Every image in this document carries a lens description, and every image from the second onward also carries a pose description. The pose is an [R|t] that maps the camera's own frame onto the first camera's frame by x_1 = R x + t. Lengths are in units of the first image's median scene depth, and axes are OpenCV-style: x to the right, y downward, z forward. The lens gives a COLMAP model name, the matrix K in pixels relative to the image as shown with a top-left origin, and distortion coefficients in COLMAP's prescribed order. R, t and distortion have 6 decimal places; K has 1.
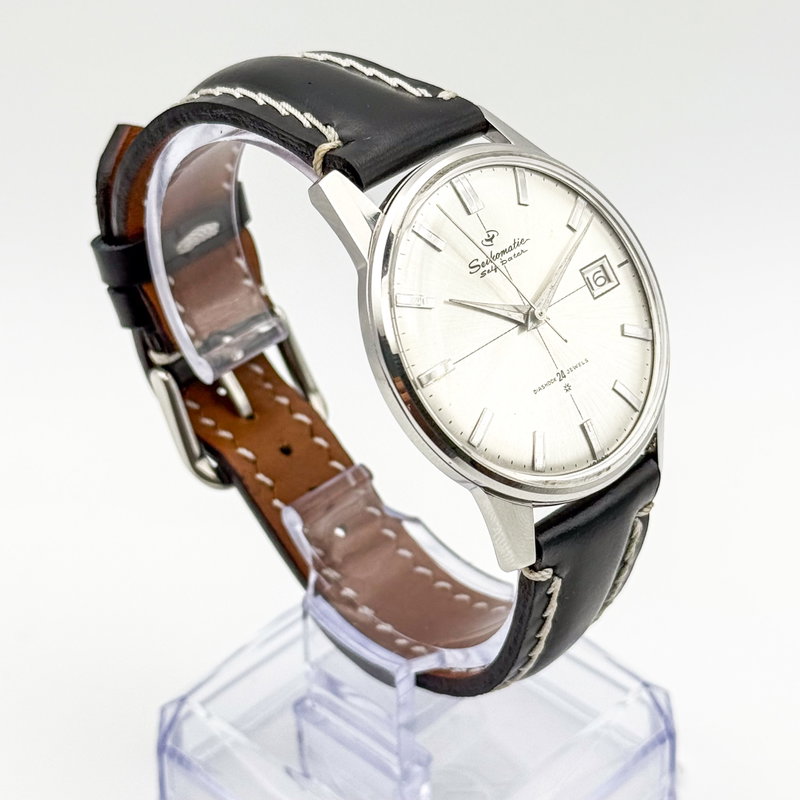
lens RADIAL K [[2236.5, 0, 367.8], [0, 2236.5, 382.4], [0, 0, 1]] dist [0.880342, -0.068574]
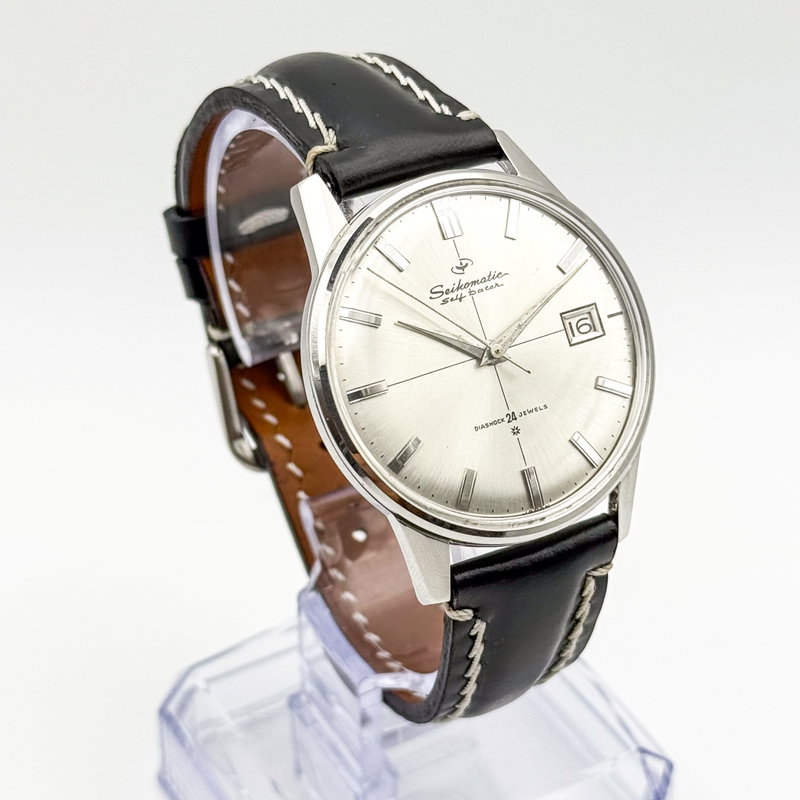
lens RADIAL K [[2236.5, 0, 367.8], [0, 2236.5, 382.4], [0, 0, 1]] dist [0.880342, -0.068574]
pose [[0.958240, 0.169580, -0.230260, 0.239347], [-0.166884, 0.985480, 0.031280, -0.036611], [0.232221, 0.008453, 0.972626, 0.038433]]
